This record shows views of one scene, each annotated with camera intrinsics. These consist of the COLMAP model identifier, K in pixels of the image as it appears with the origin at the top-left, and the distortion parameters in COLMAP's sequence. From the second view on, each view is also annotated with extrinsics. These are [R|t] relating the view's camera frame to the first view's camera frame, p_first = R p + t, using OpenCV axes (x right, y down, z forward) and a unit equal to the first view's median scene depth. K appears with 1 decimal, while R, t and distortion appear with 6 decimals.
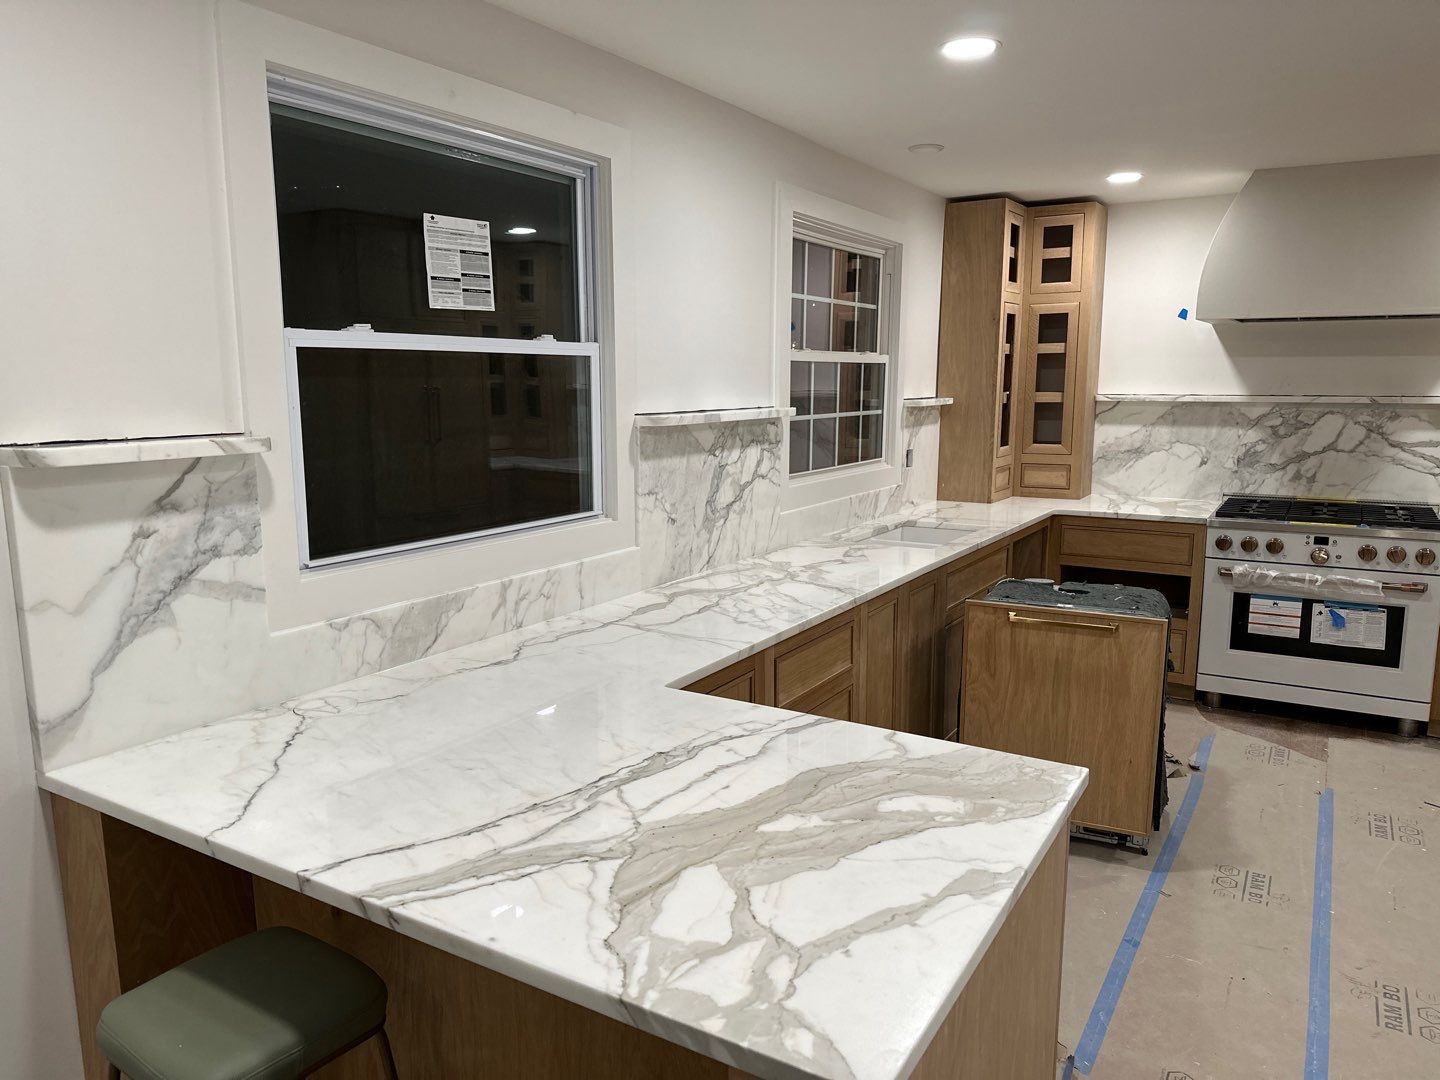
lens RADIAL K [[1022.3, 0, 727.6], [0, 1022.3, 552.3], [0, 0, 1]] dist [0.108903, -0.153304]
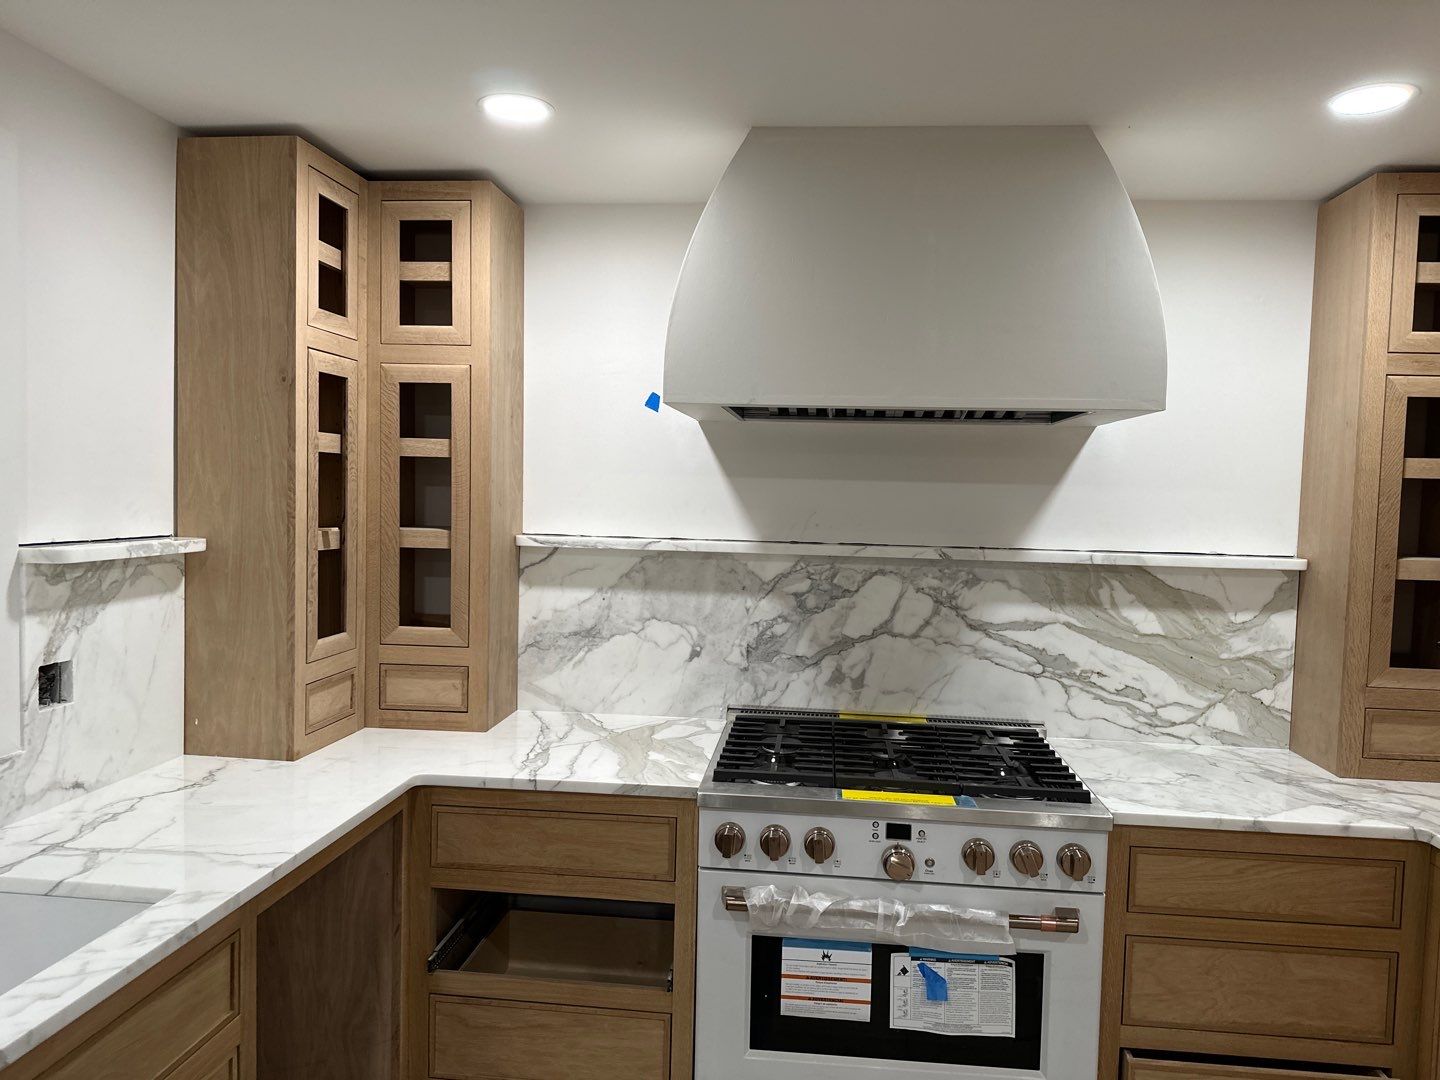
lens RADIAL K [[973.7, 0, 720.0], [0, 973.7, 540.0], [0, 0, 1]] dist [-0.001701, -0.000366]
pose [[0.910756, 0.006142, 0.412899, 0.281198], [0.042619, 0.993152, -0.108779, -0.102918], [-0.410740, 0.116668, 0.904257, 0.567004]]
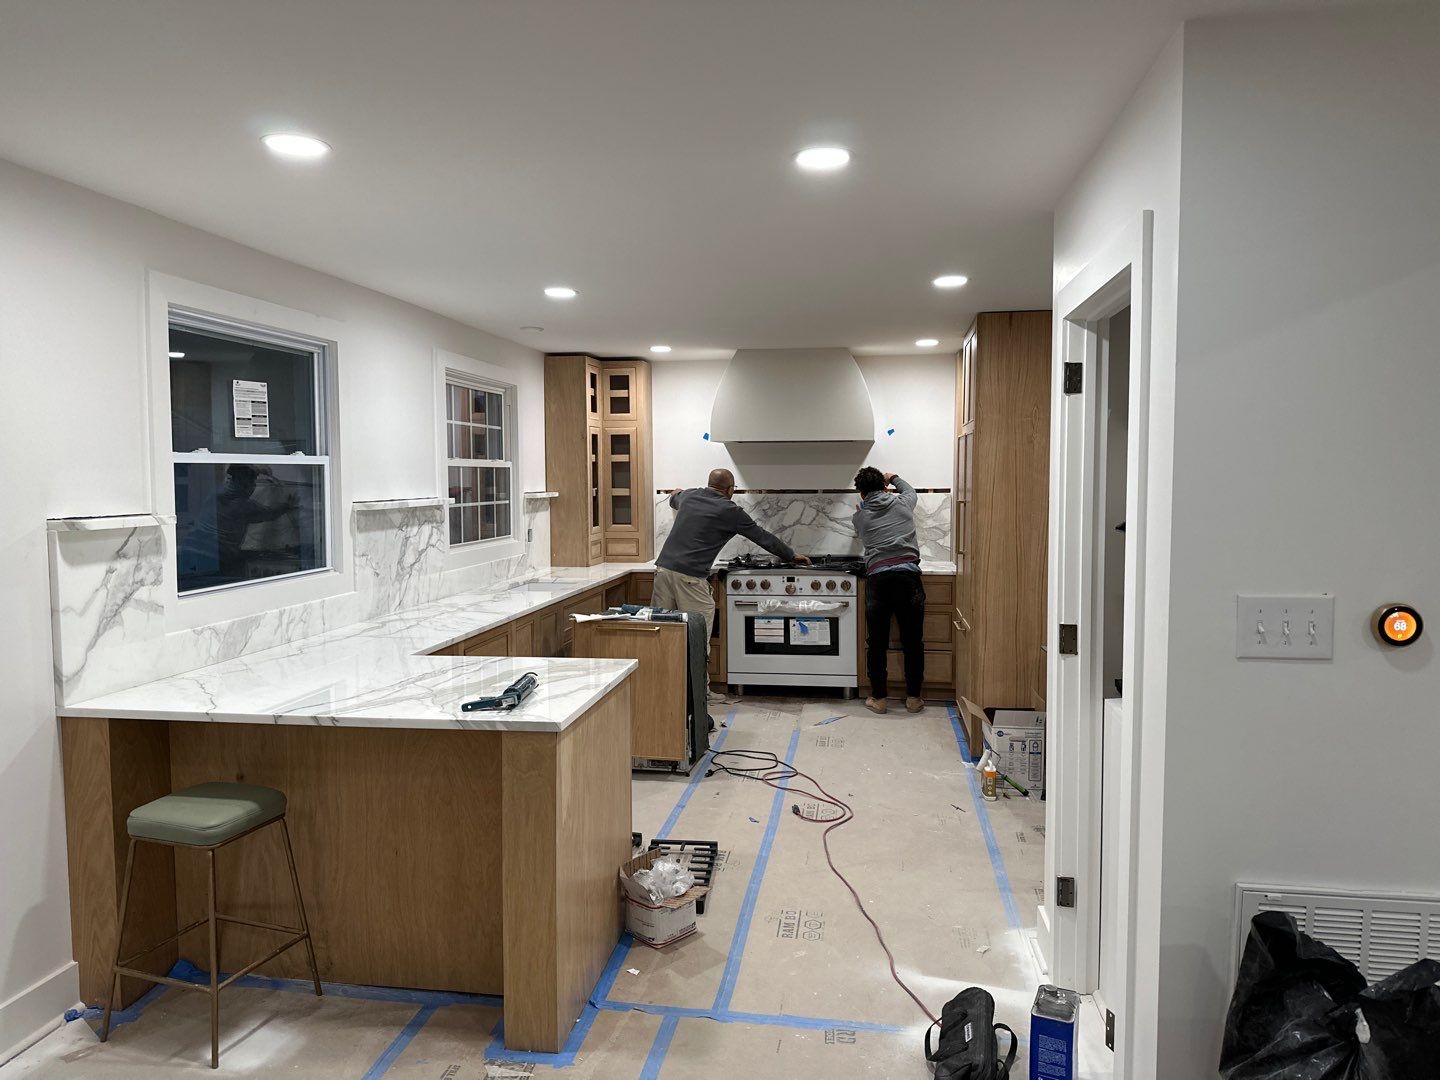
lens RADIAL K [[1022.3, 0, 727.6], [0, 1022.3, 552.3], [0, 0, 1]] dist [0.108903, -0.153304]
pose [[0.925854, -0.031419, 0.376574, -0.105449], [0.066274, 0.994593, -0.079960, 0.064520], [-0.372026, 0.098988, 0.922929, -0.402633]]
